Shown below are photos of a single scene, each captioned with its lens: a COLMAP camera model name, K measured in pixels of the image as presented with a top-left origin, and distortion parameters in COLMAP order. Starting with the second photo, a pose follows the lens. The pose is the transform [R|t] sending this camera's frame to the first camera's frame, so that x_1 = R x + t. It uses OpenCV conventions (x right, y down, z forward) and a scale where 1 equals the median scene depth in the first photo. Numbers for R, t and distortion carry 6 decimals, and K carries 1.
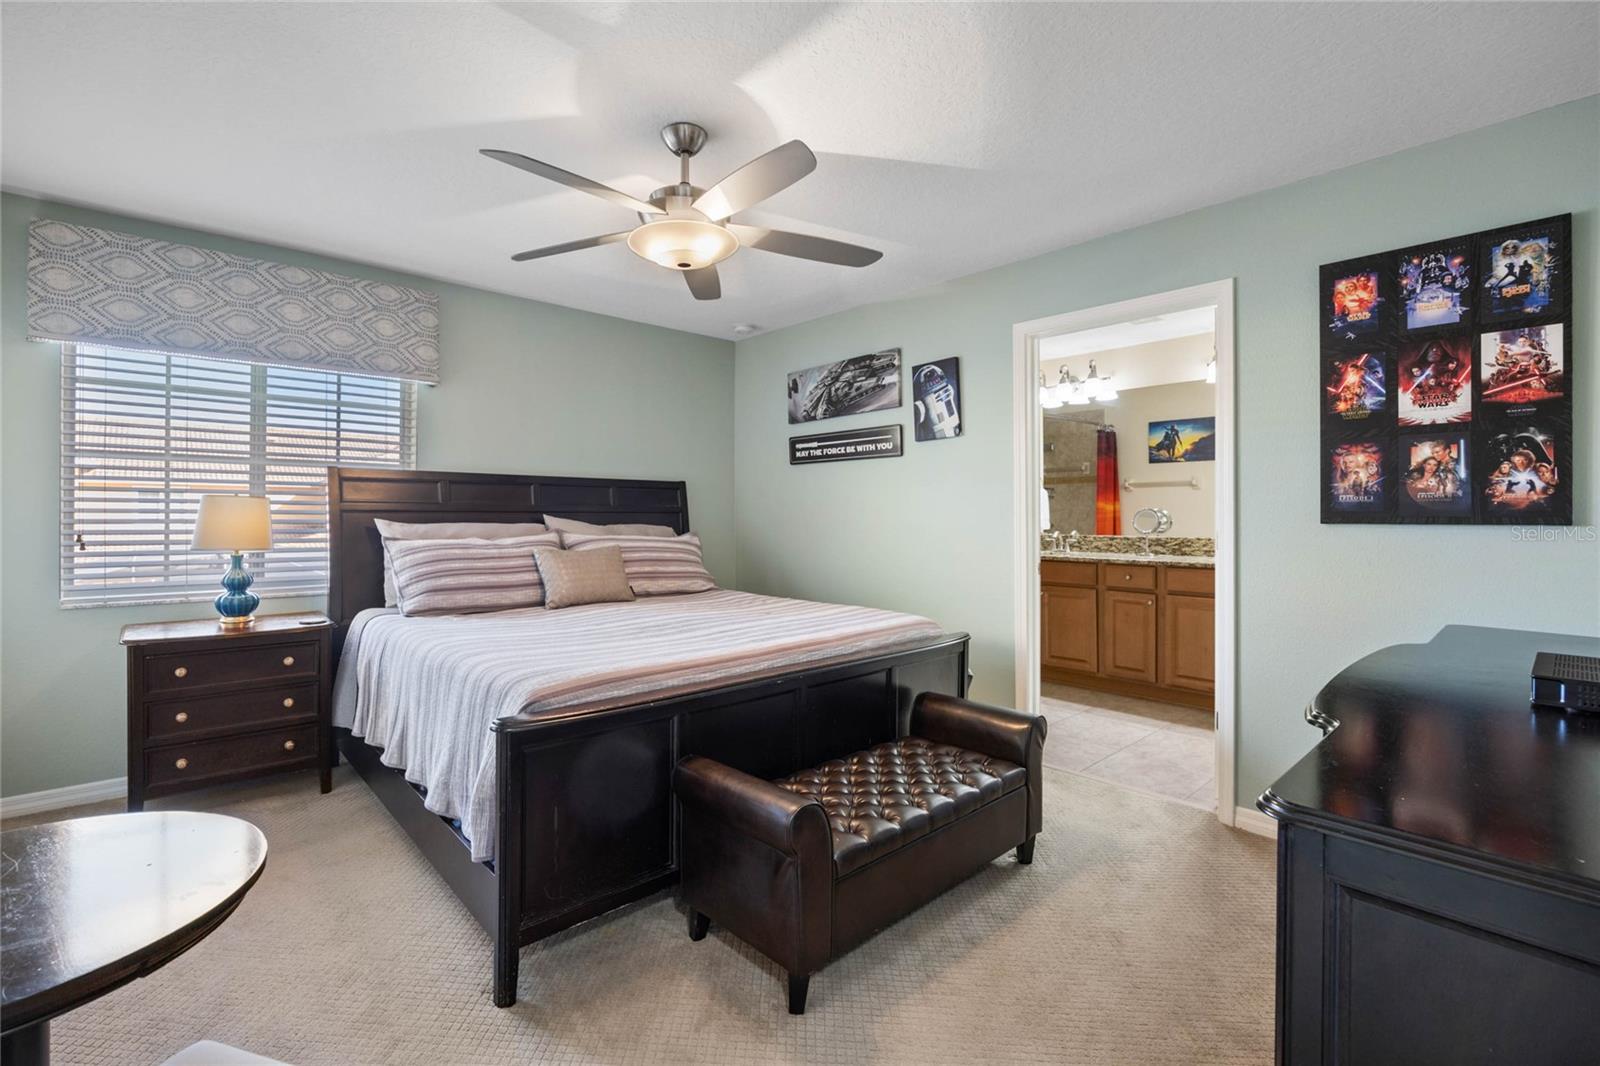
lens RADIAL K [[698.4, 0, 803.3], [0, 698.4, 519.1], [0, 0, 1]] dist [-0.001630, -0.000040]
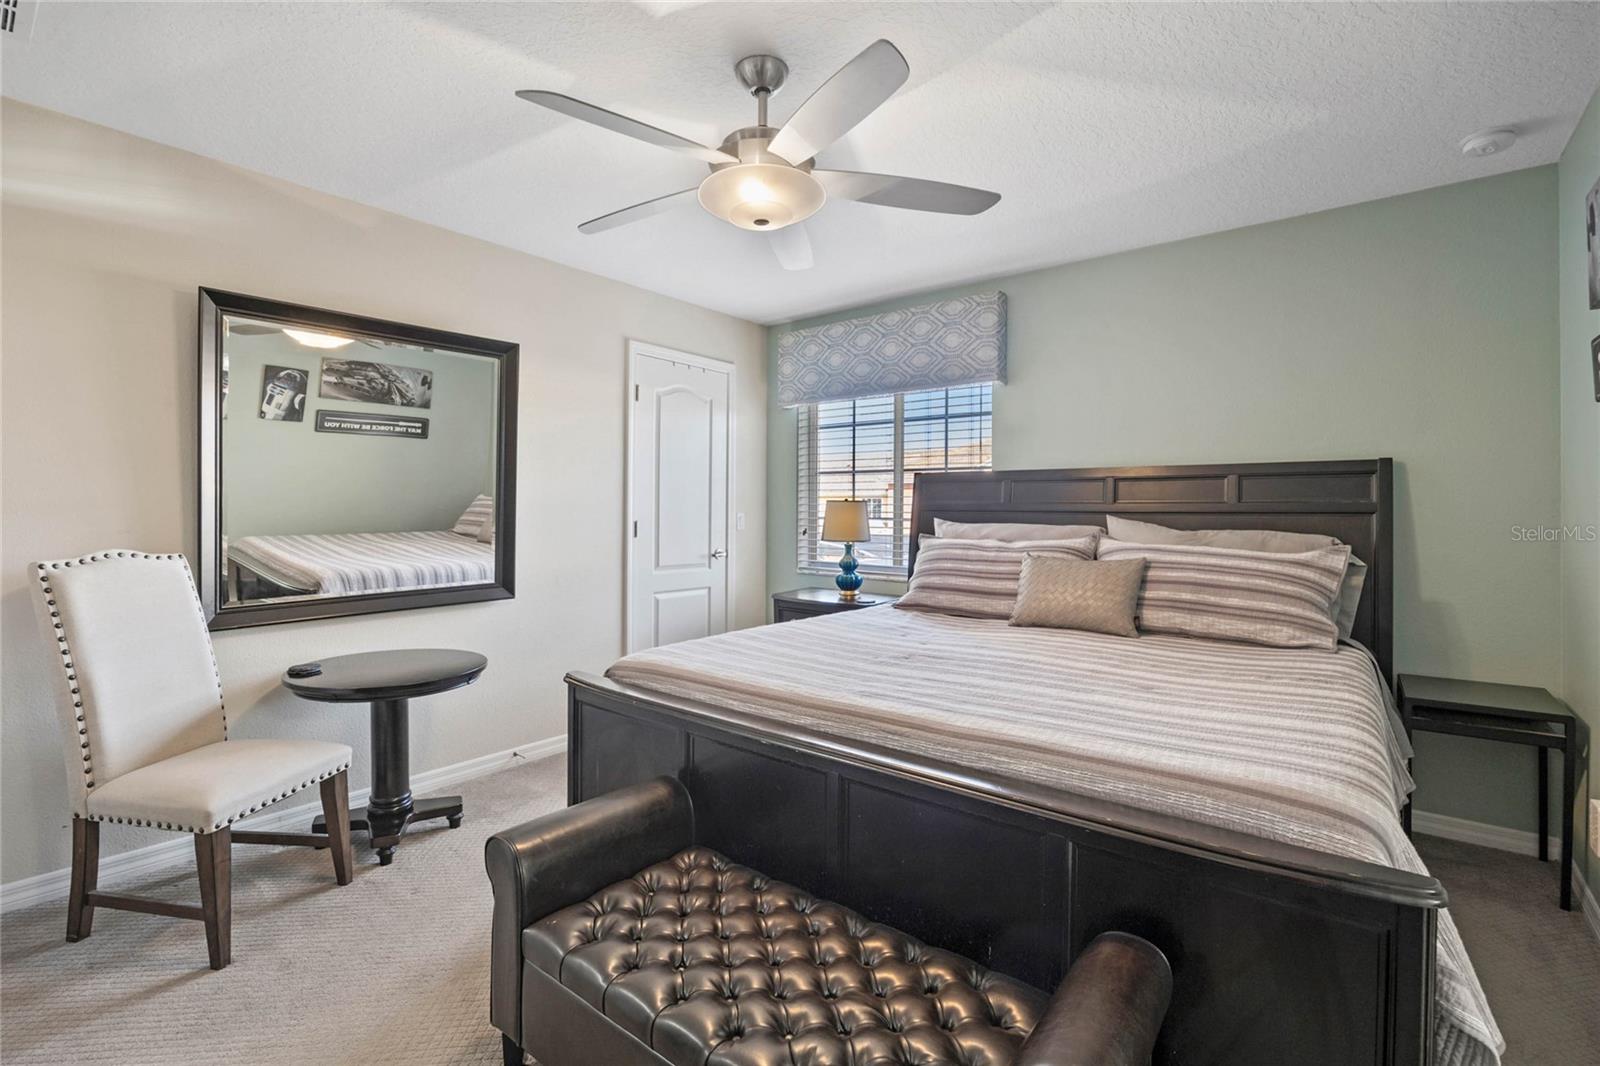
lens RADIAL K [[725.8, 0, 791.9], [0, 725.8, 527.1], [0, 0, 1]] dist [0.000542, 0.000027]
pose [[0.143899, 0.020609, -0.989378, 0.660534], [-0.007322, 0.999778, 0.019760, -0.010094], [0.989565, 0.004401, 0.144018, 0.830483]]
